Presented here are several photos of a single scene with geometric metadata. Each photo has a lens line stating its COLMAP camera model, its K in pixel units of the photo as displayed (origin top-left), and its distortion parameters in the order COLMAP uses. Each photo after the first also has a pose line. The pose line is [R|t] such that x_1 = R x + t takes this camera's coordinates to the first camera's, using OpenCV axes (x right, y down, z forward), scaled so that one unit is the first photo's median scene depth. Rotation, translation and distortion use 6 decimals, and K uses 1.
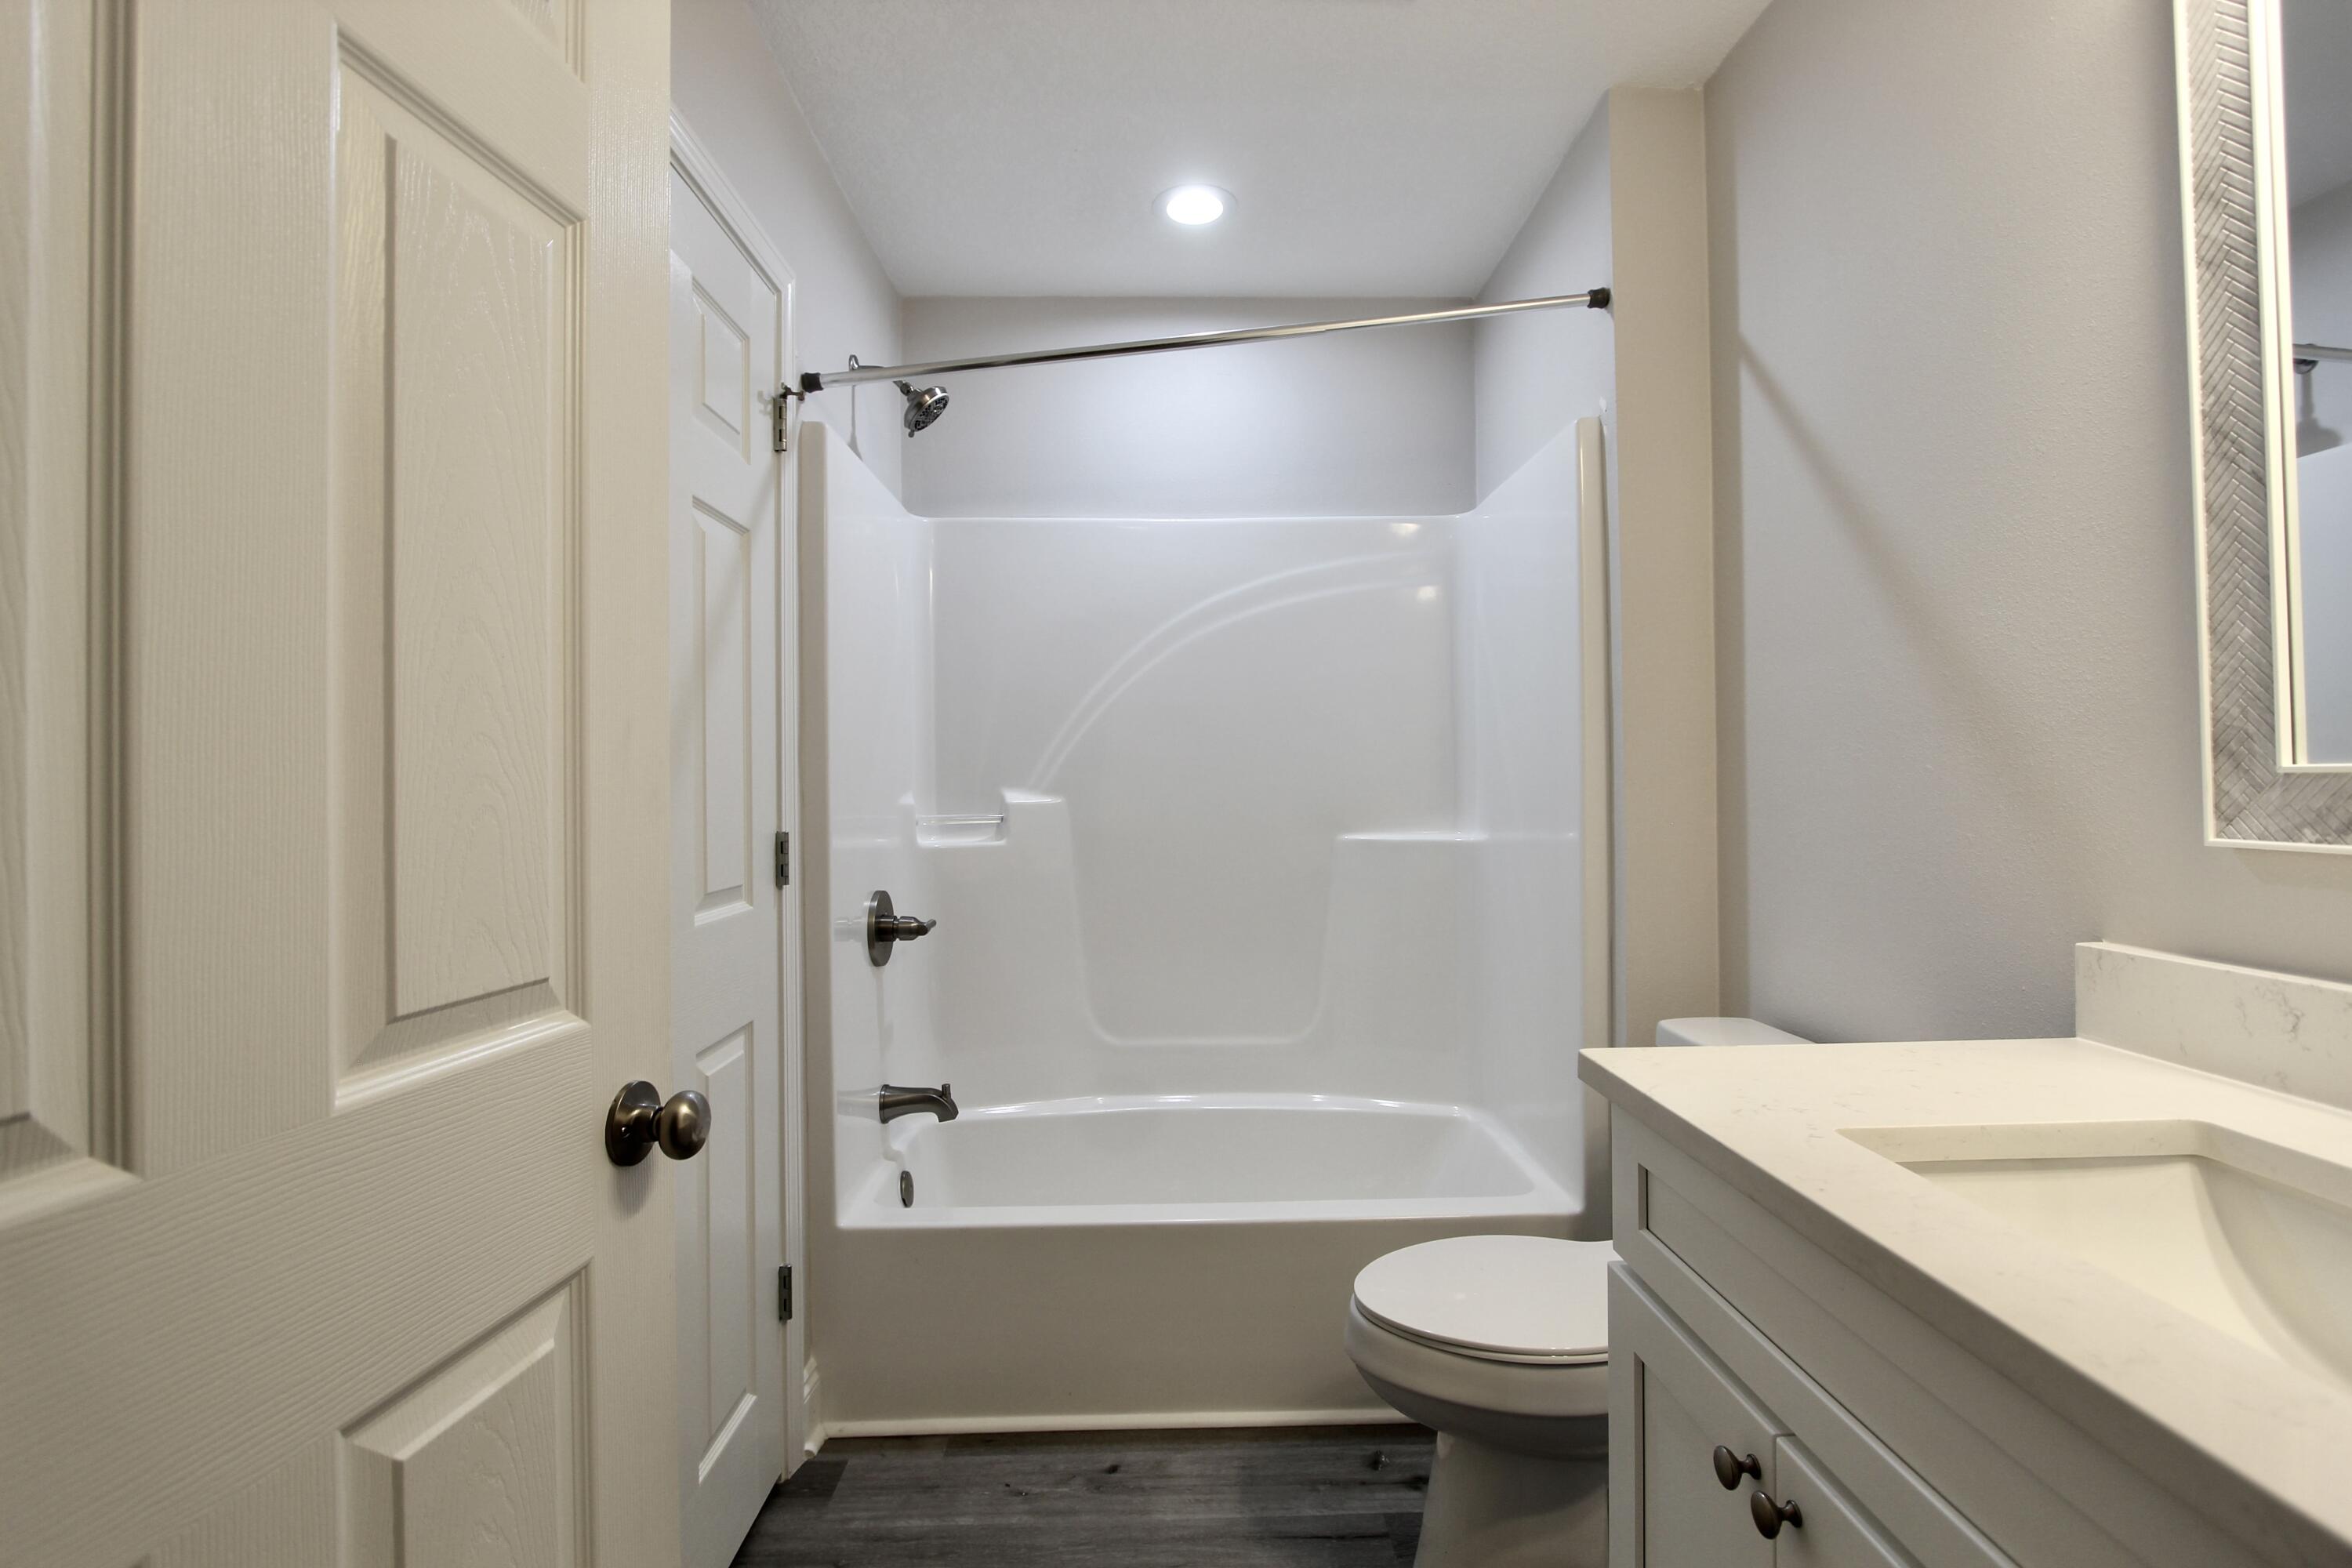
lens RADIAL K [[1085.0, 0, 1179.0], [0, 1085.0, 776.3], [0, 0, 1]] dist [-0.012662, 0.000970]
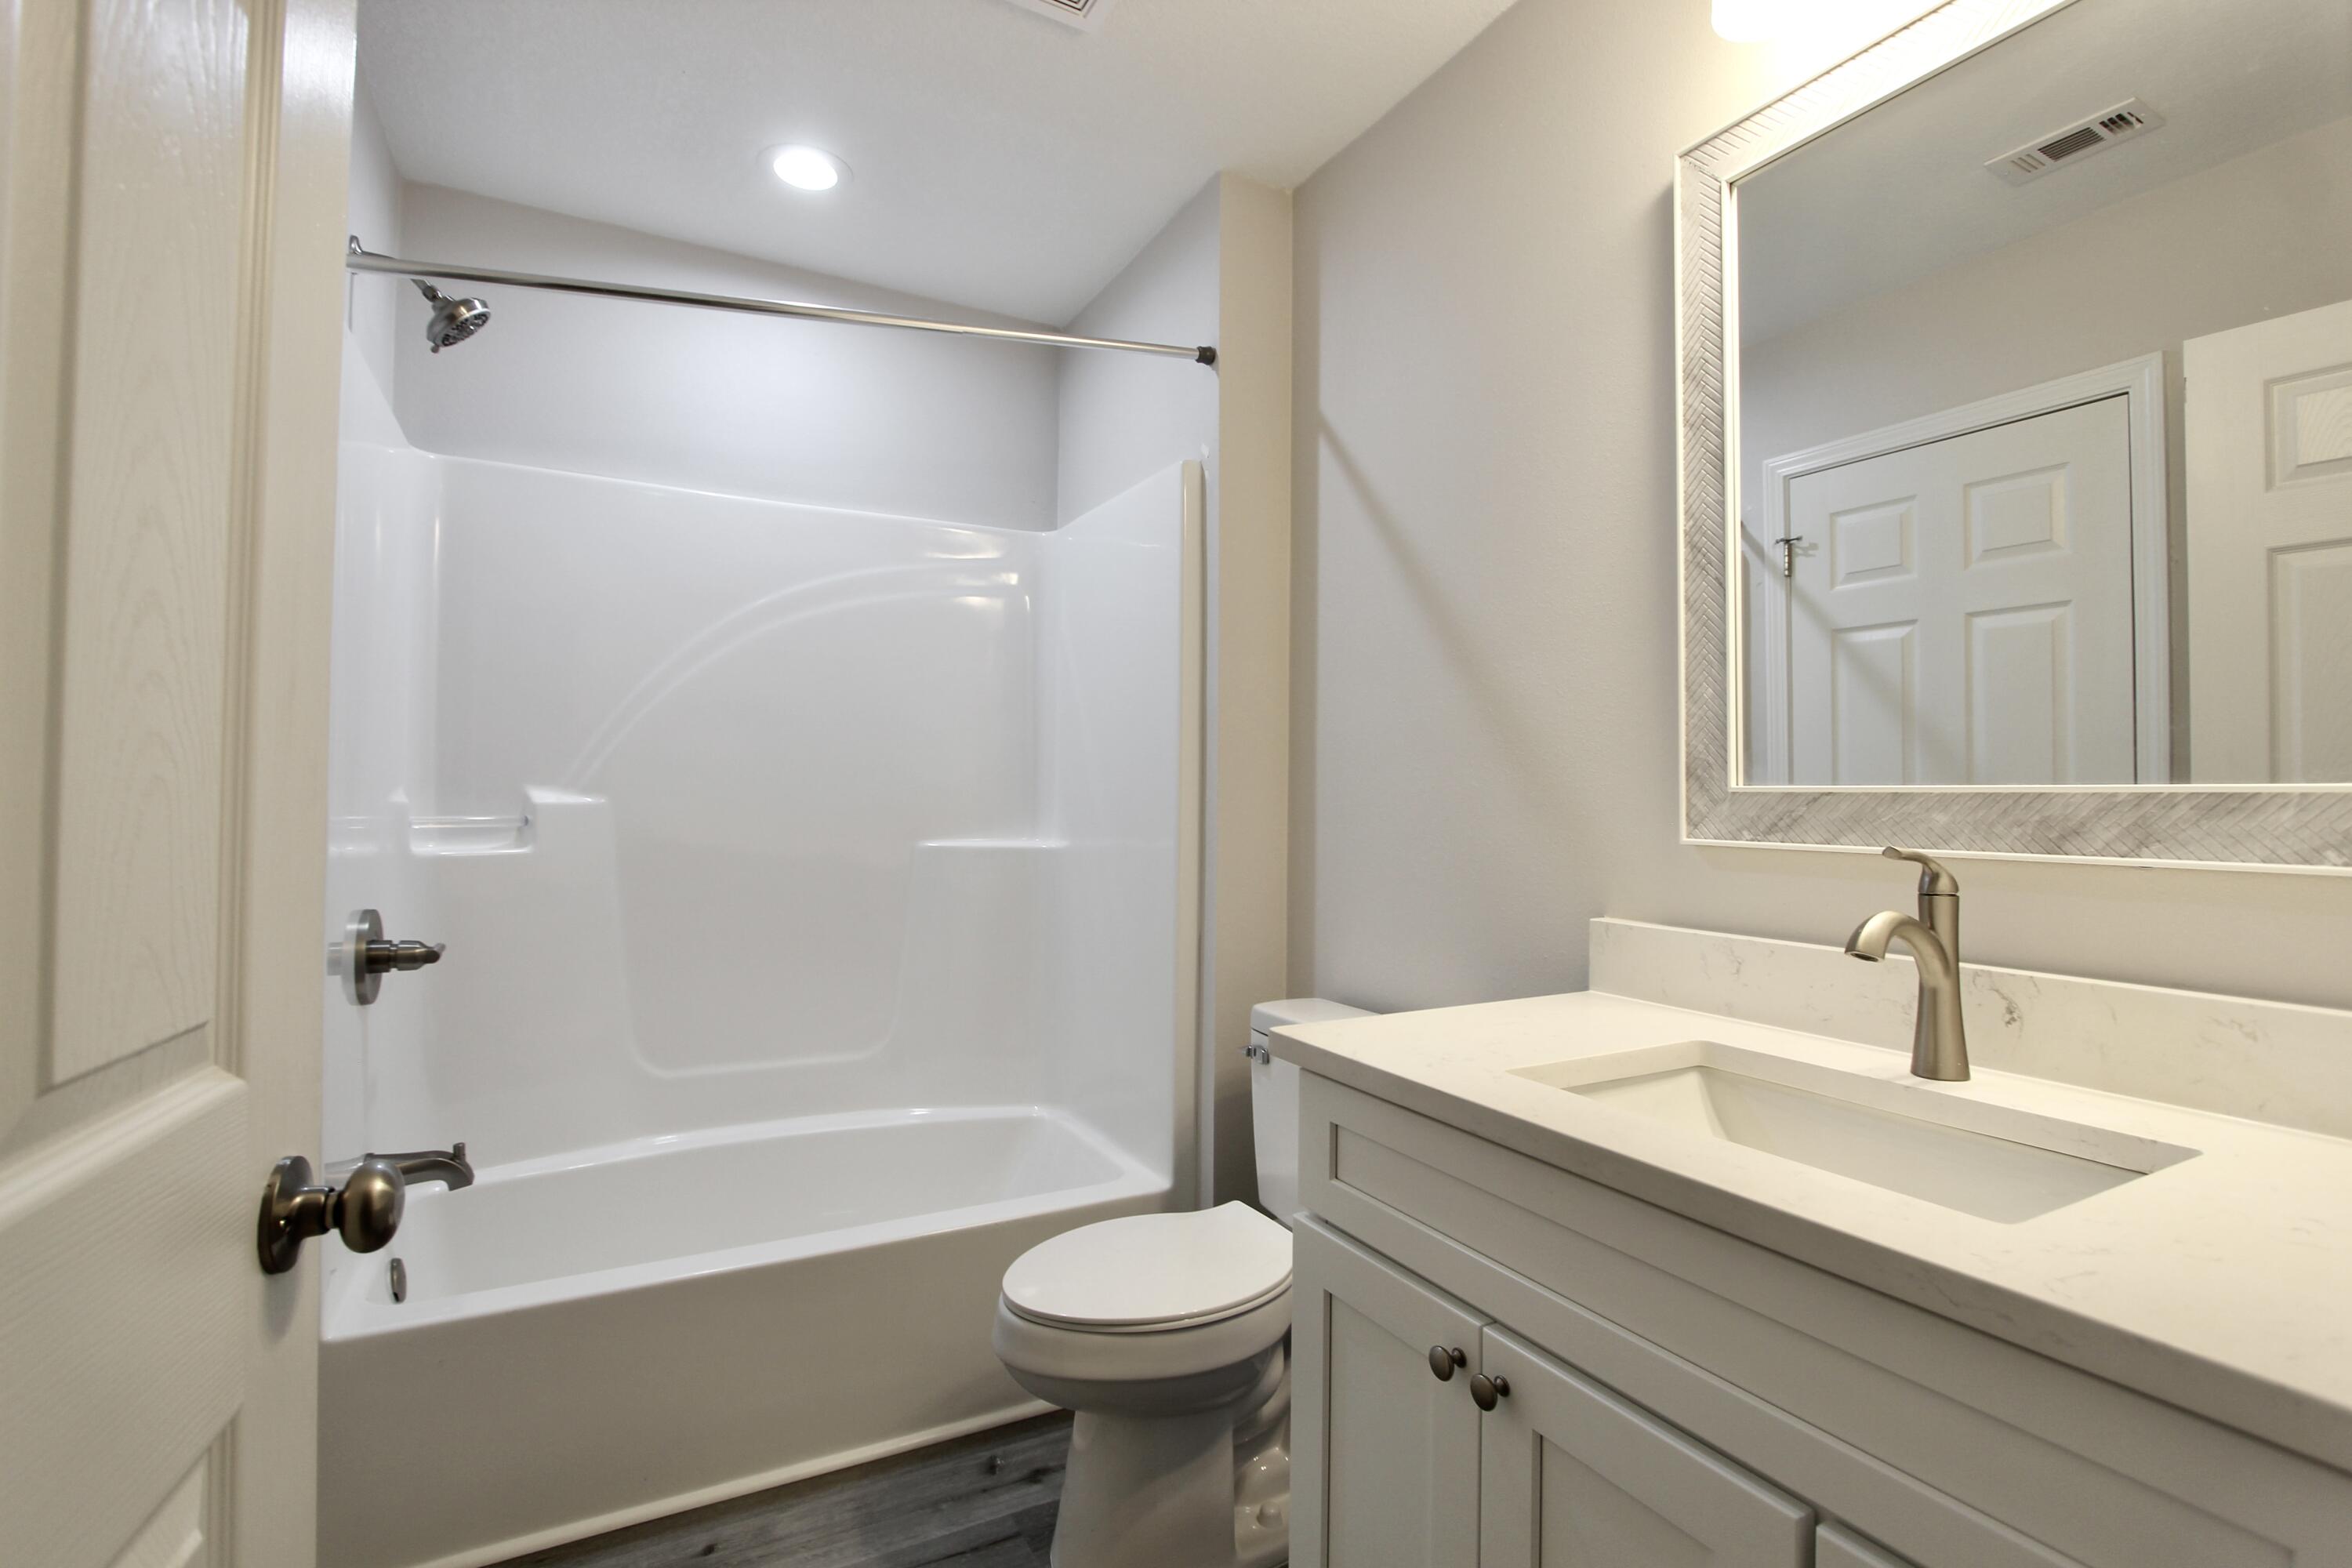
lens RADIAL K [[1085.0, 0, 1179.0], [0, 1085.0, 776.3], [0, 0, 1]] dist [-0.012662, 0.000970]
pose [[0.889859, 0.028081, 0.455370, -0.153770], [-0.023078, 0.999597, -0.016544, 0.009382], [-0.455651, 0.004212, 0.890149, 0.031793]]
